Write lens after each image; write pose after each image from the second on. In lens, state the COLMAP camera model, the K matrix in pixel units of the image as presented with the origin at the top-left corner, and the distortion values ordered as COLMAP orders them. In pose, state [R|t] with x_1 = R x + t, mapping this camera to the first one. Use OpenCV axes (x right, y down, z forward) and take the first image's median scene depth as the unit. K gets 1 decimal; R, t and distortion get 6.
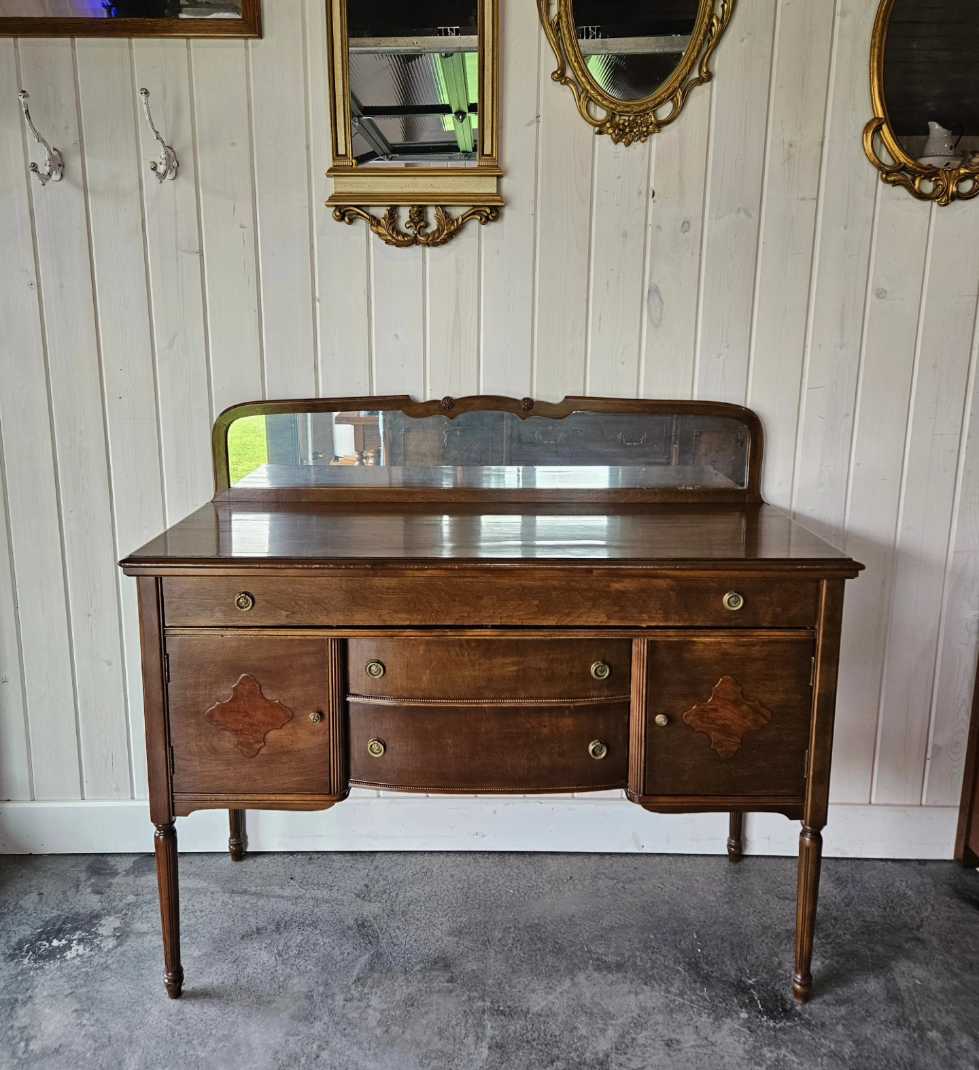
lens RADIAL K [[879.5, 0, 469.4], [0, 879.5, 487.8], [0, 0, 1]] dist [0.061001, -0.052353]
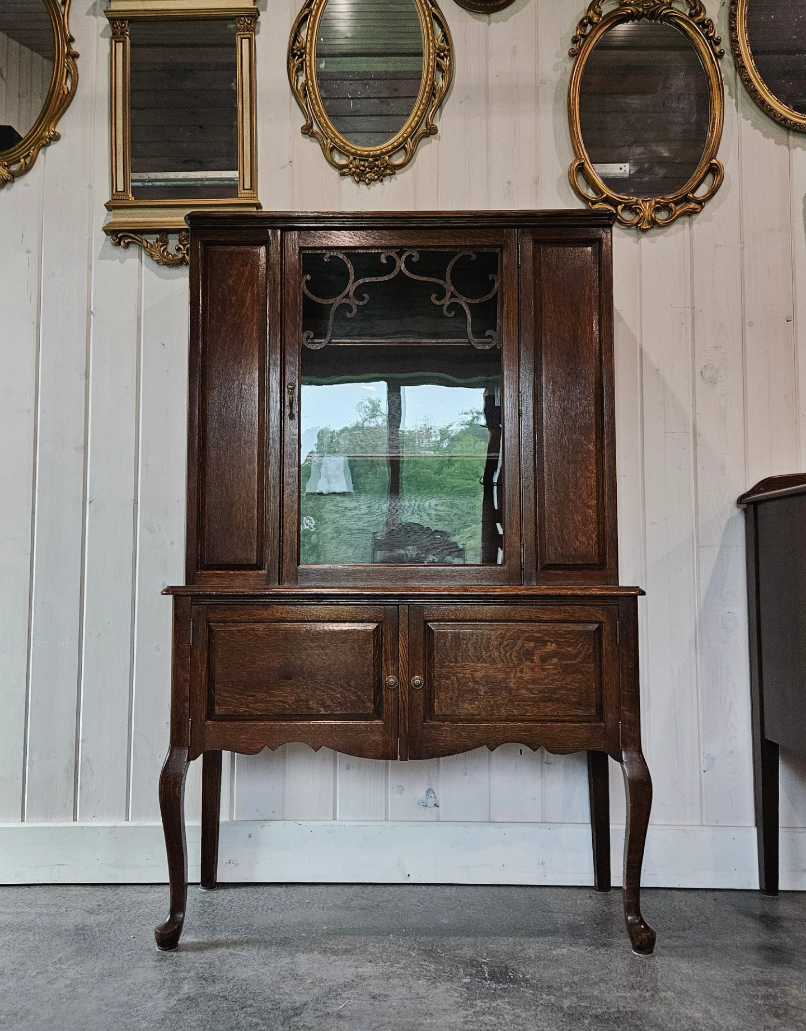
lens RADIAL K [[947.6, 0, 388.2], [0, 947.6, 492.7], [0, 0, 1]] dist [0.028506, 0.000000]
pose [[0.999970, -0.003409, -0.006925, 0.211733], [0.001380, 0.961665, -0.274223, 0.339291], [0.007594, 0.274206, 0.961641, -0.075767]]
